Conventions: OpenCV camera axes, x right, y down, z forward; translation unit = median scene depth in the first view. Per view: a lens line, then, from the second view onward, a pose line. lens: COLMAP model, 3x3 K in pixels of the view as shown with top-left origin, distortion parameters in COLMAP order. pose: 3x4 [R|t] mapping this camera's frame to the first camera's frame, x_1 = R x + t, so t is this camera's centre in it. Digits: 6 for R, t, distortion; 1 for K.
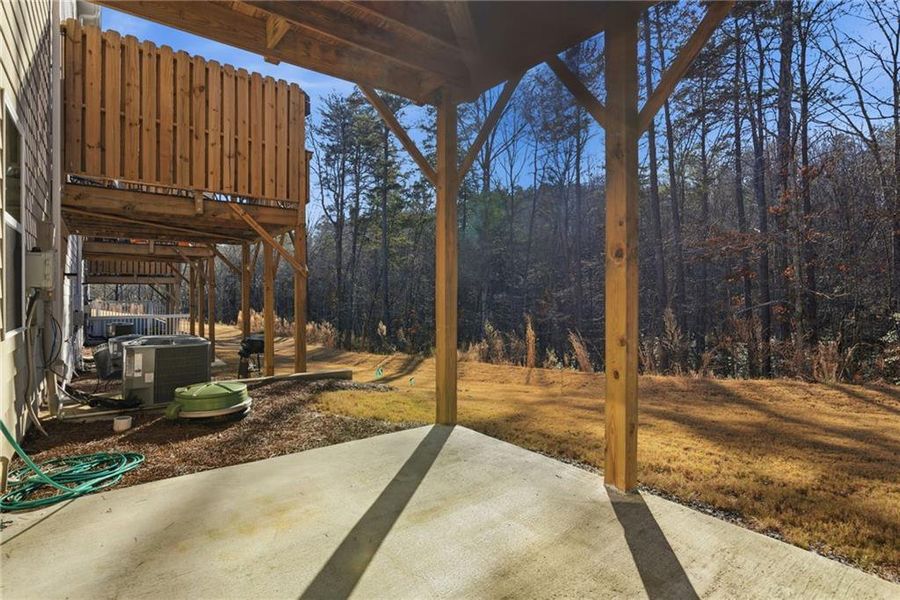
lens RADIAL K [[461.0, 0, 450.3], [0, 461.0, 300.4], [0, 0, 1]] dist [0.004823, 0.000849]
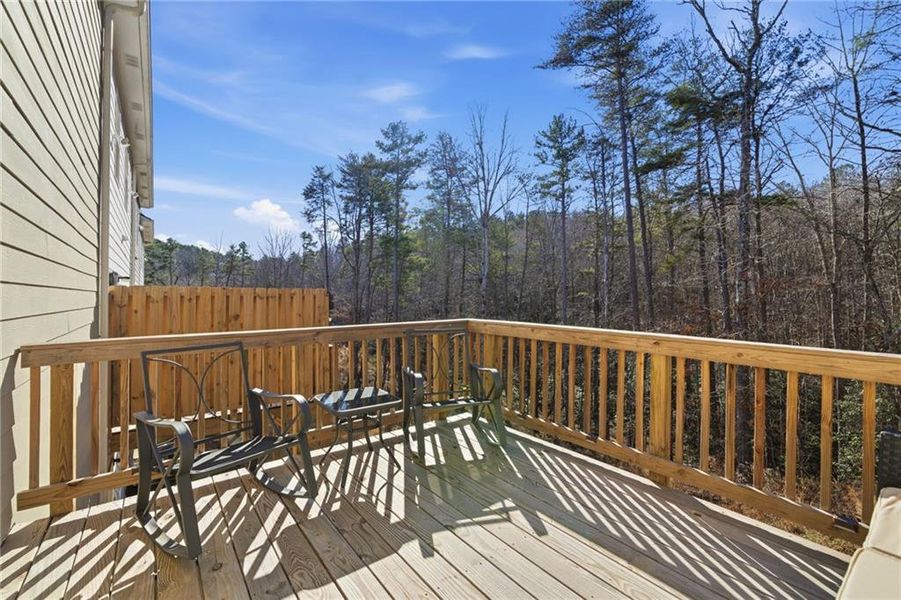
lens RADIAL K [[392.0, 0, 449.7], [0, 392.0, 296.6], [0, 0, 1]] dist [0.003786, 0.000148]
pose [[0.999987, -0.004794, -0.001445, -0.008341], [0.004783, 0.999959, -0.007684, -0.172835], [0.001482, 0.007677, 0.999969, 0.019645]]
